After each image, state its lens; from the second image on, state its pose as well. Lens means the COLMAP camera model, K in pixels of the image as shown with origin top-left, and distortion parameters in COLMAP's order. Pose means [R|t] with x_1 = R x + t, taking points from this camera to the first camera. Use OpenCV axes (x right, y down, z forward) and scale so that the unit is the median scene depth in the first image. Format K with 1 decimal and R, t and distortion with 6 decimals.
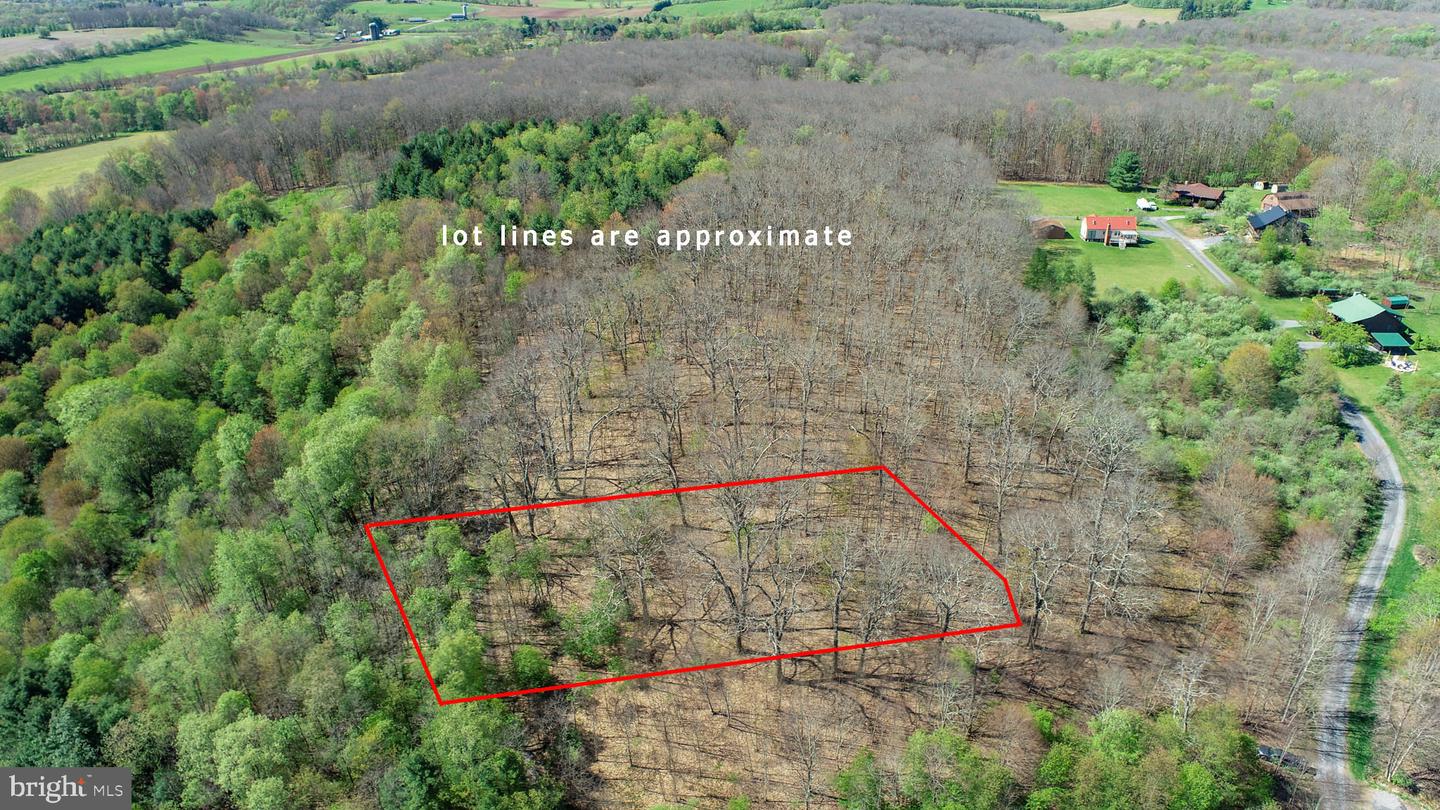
lens RADIAL K [[992.9, 0, 720.0], [0, 992.9, 405.0], [0, 0, 1]] dist [-0.011297, 0.009192]
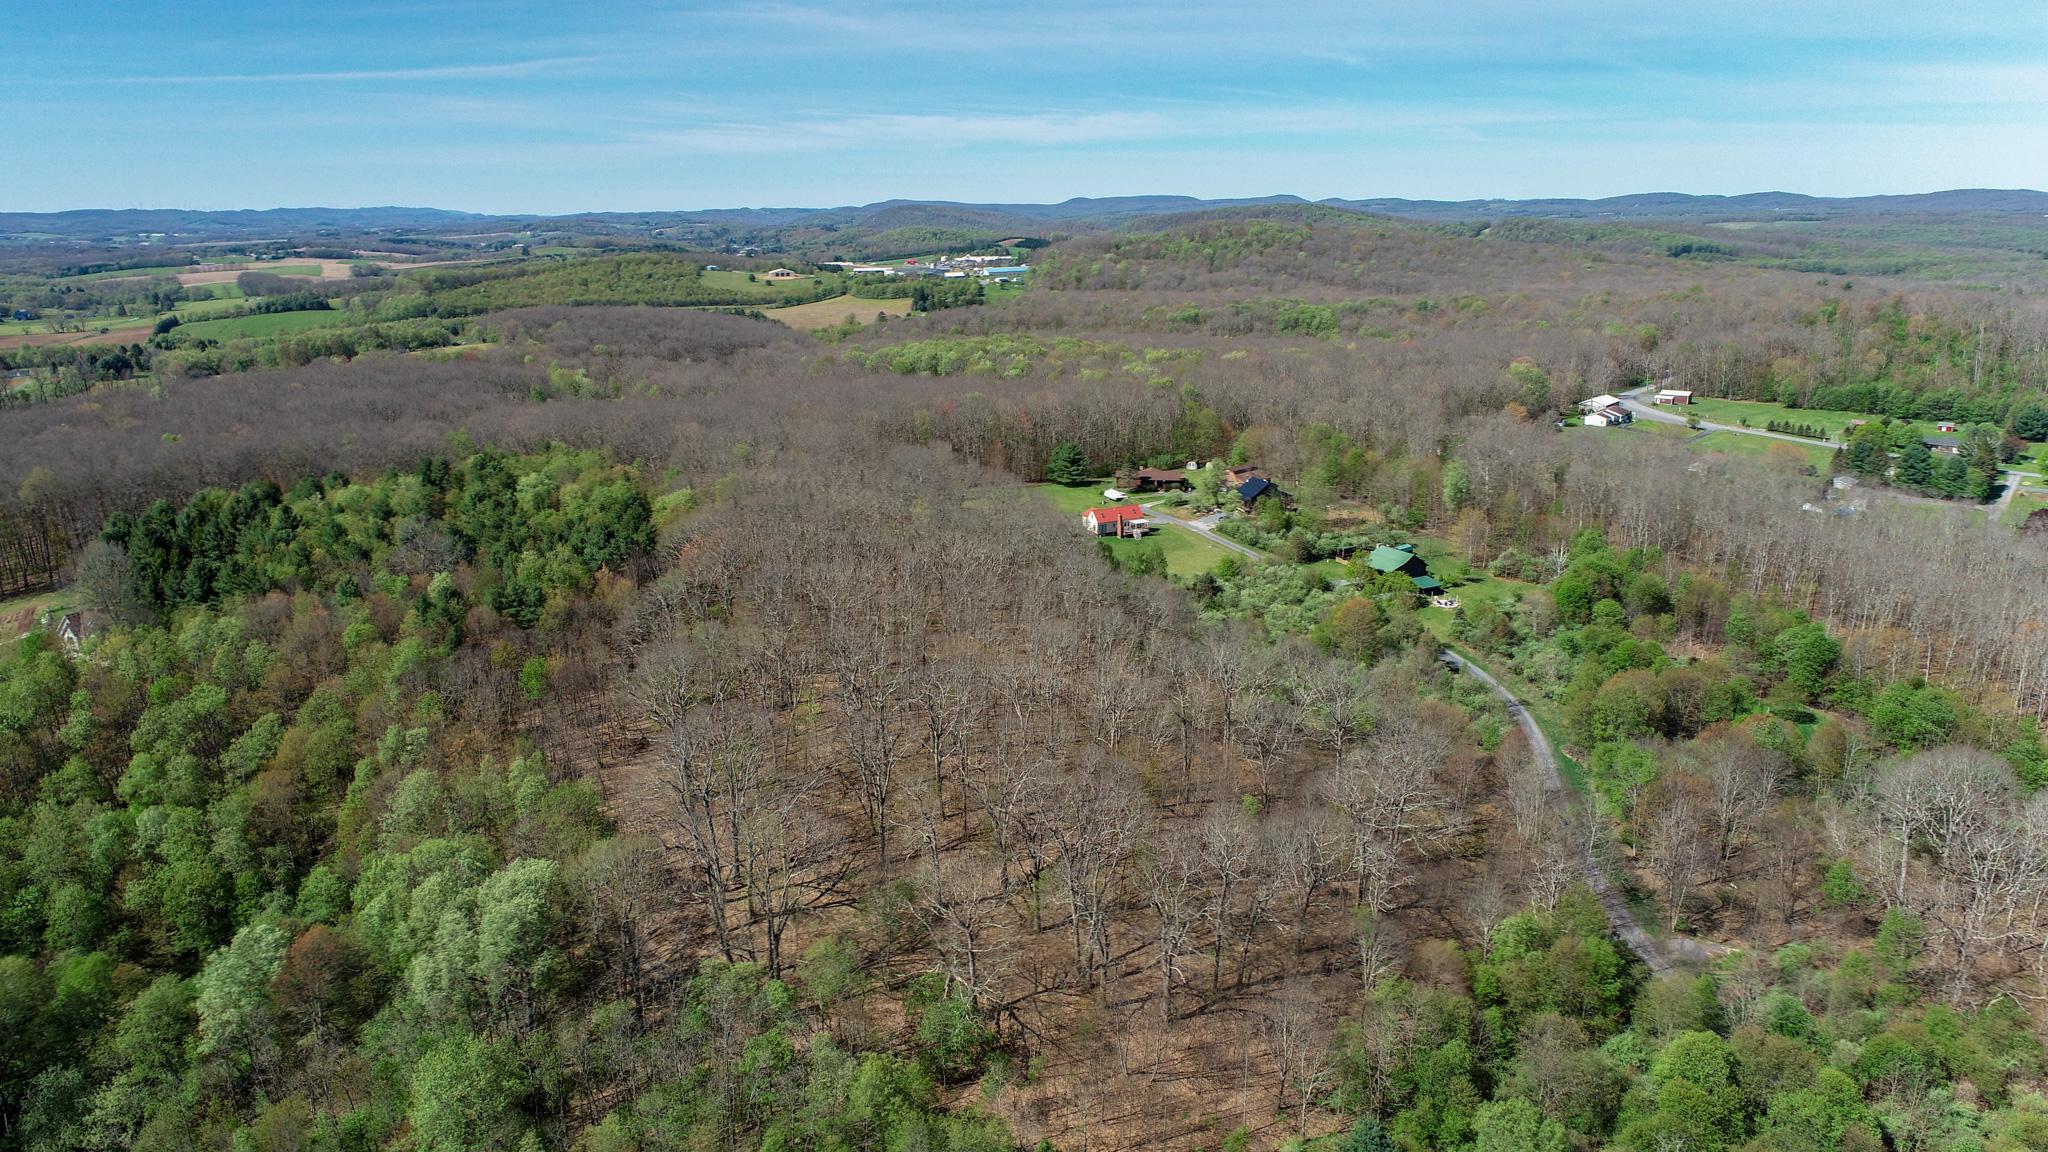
lens RADIAL K [[1412.2, 0, 1024.0], [0, 1412.2, 576.0], [0, 0, 1]] dist [-0.011297, 0.009192]
pose [[0.853567, -0.134672, 0.503277, -0.312912], [0.229627, 0.964369, -0.131395, 0.018637], [-0.467649, 0.227721, 0.854077, -0.040158]]
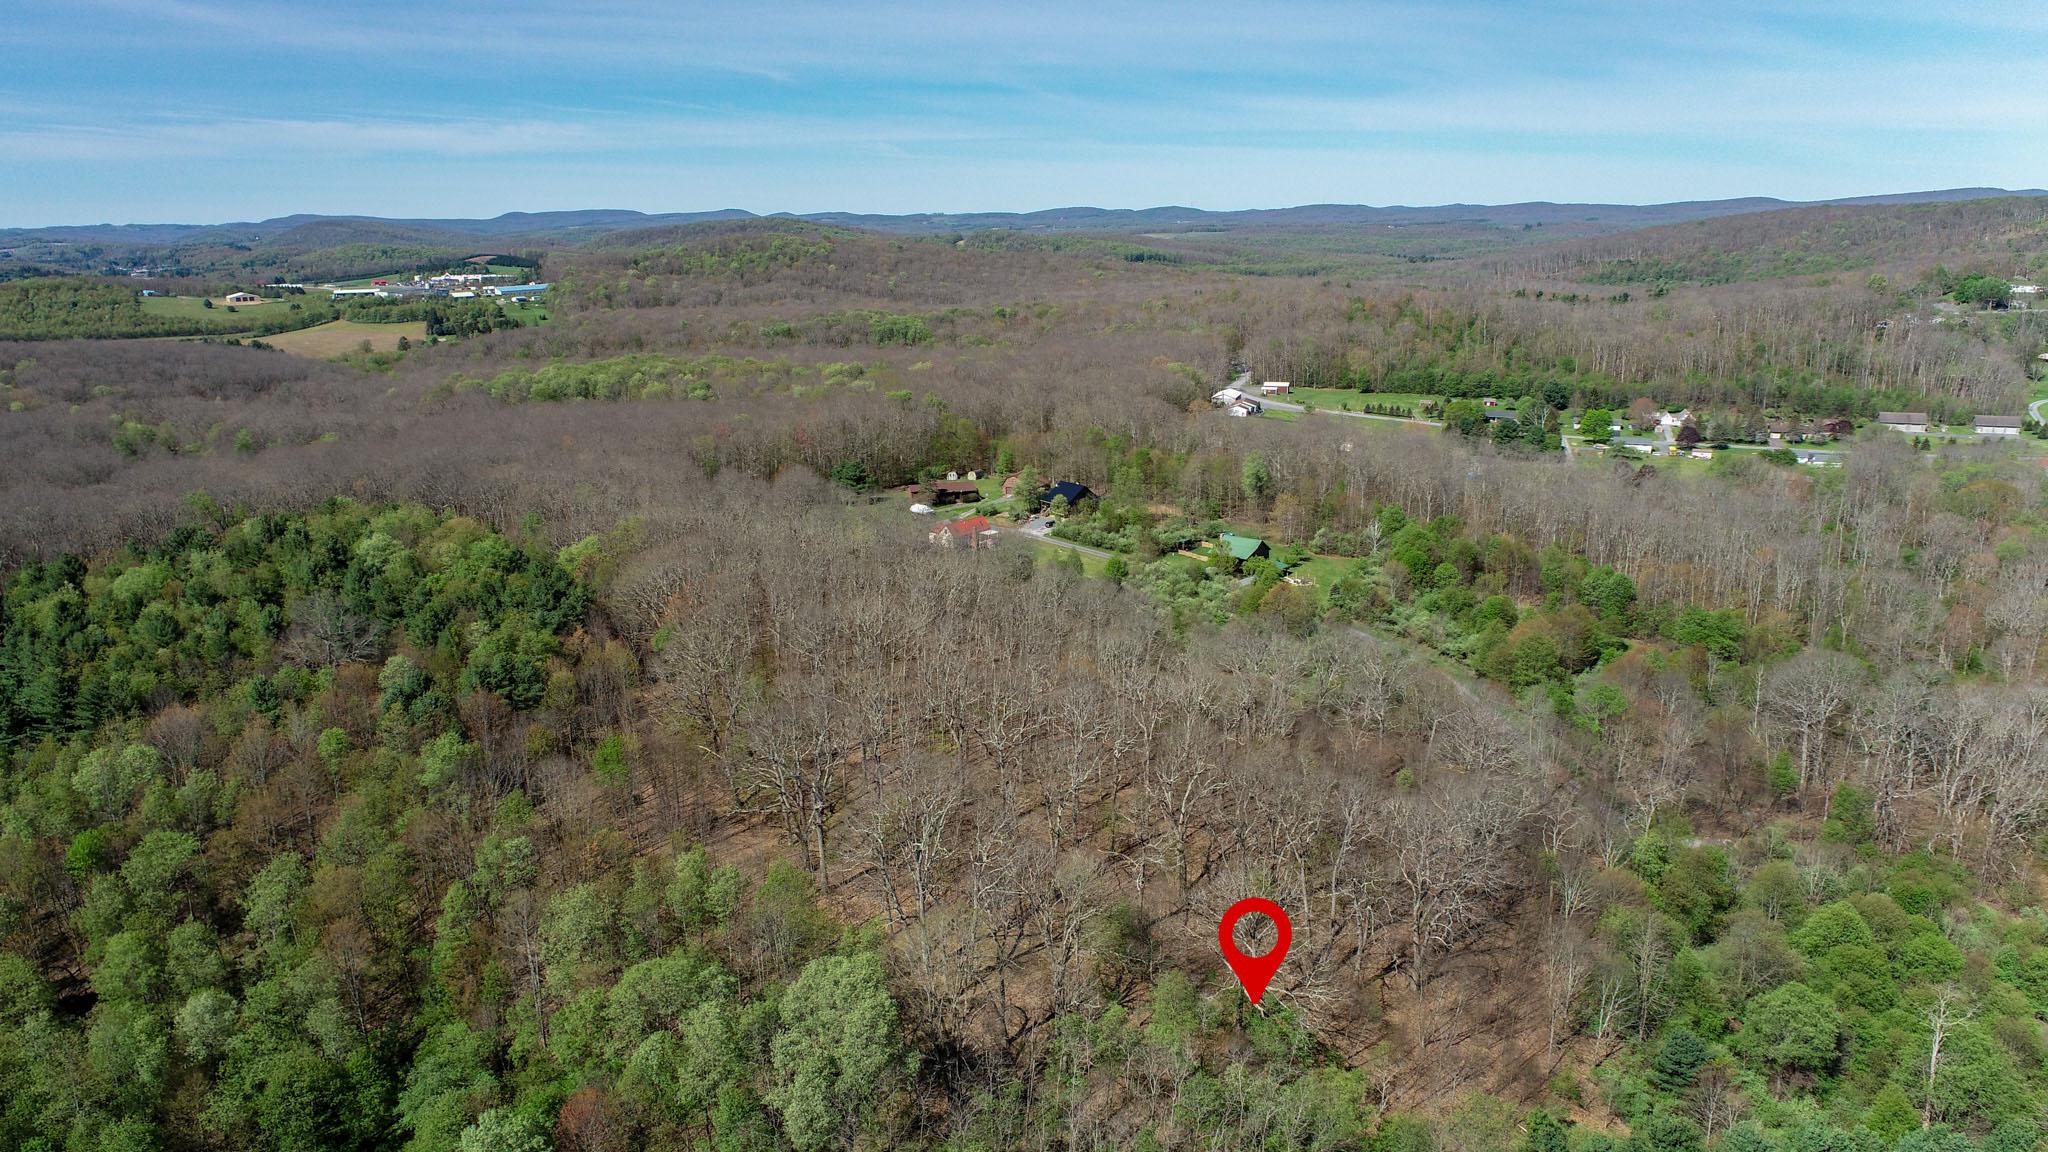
lens RADIAL K [[1412.2, 0, 1024.0], [0, 1412.2, 576.0], [0, 0, 1]] dist [-0.011297, 0.009192]
pose [[0.587672, -0.201146, 0.783698, -0.552888], [0.355912, 0.934125, -0.027133, -0.086277], [-0.726614, 0.294873, 0.620549, 0.179663]]
